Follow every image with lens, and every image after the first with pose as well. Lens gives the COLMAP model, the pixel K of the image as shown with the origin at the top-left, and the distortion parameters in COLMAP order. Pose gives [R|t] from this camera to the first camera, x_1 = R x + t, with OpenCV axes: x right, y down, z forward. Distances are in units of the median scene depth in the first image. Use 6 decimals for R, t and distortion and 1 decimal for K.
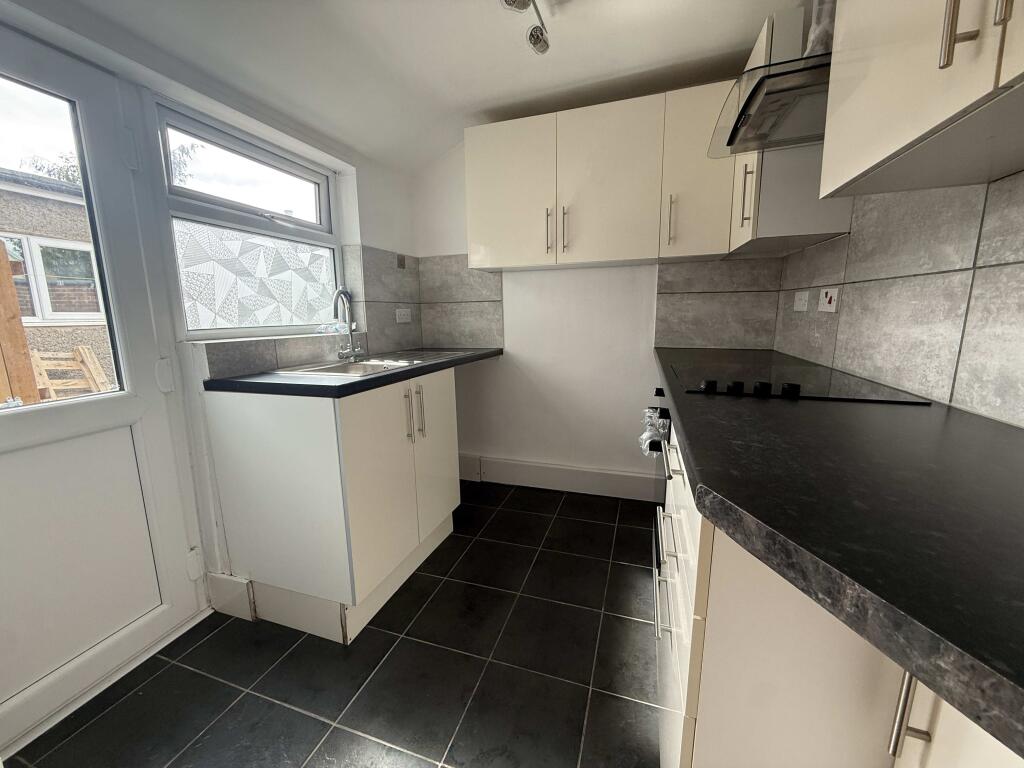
lens RADIAL K [[416.1, 0, 512.0], [0, 416.1, 384.0], [0, 0, 1]] dist [-0.000421, -0.000108]
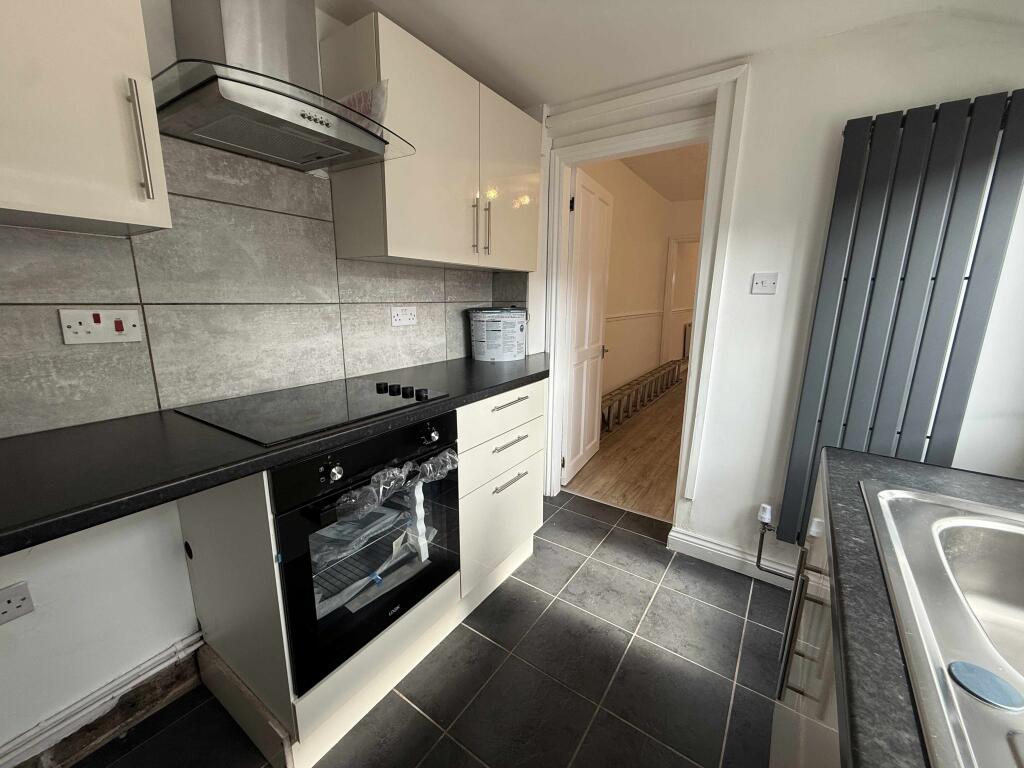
lens RADIAL K [[416.1, 0, 512.0], [0, 416.1, 384.0], [0, 0, 1]] dist [-0.000421, -0.000108]
pose [[-0.967557, -0.046453, 0.248344, -0.089058], [0.047252, 0.932337, 0.358489, -0.523315], [-0.248193, 0.358593, -0.899895, 2.382711]]
